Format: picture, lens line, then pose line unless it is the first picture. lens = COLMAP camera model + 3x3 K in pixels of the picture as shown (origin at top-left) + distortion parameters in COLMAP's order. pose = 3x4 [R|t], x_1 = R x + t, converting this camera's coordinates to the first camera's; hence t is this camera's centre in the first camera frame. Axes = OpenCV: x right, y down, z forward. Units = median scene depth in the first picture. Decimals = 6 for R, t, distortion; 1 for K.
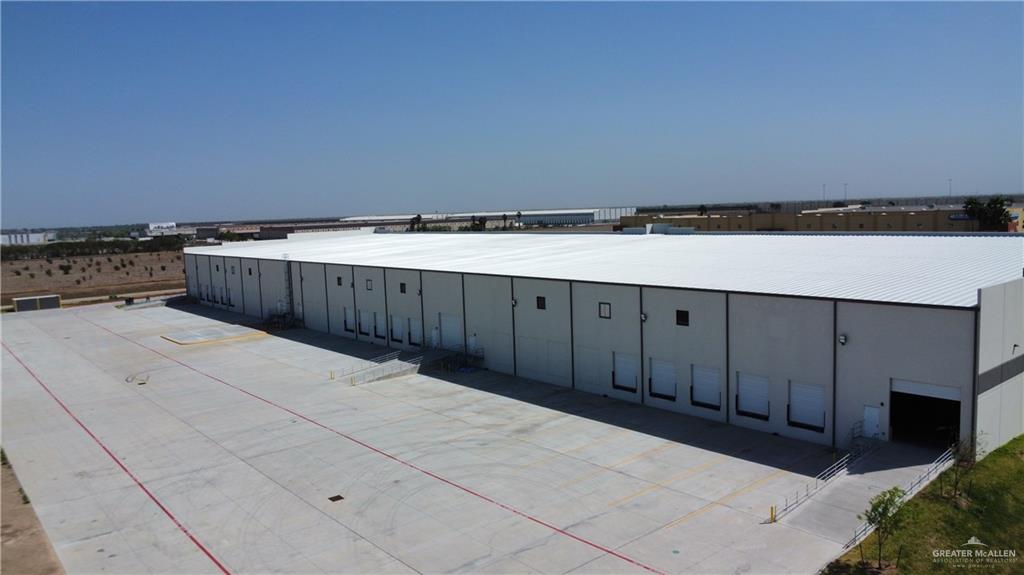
lens RADIAL K [[748.6, 0, 509.1], [0, 748.6, 287.0], [0, 0, 1]] dist [-0.021529, -0.010517]
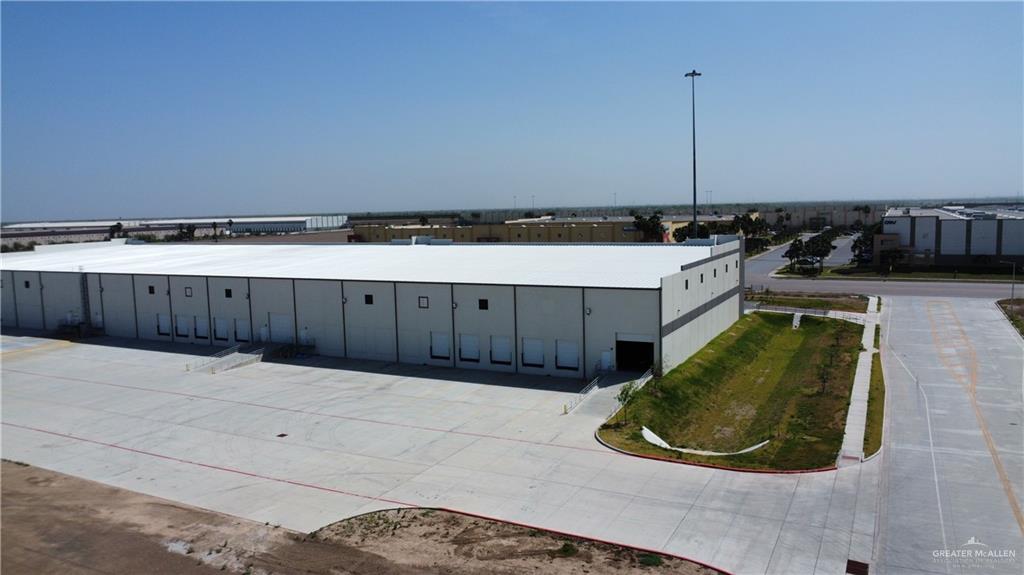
lens RADIAL K [[748.6, 0, 509.1], [0, 748.6, 287.0], [0, 0, 1]] dist [-0.021529, -0.010517]
pose [[0.922402, -0.027666, 0.385239, -0.208686], [0.031050, 0.999515, -0.002565, 0.009145], [-0.384981, 0.014328, 0.922813, -0.273421]]
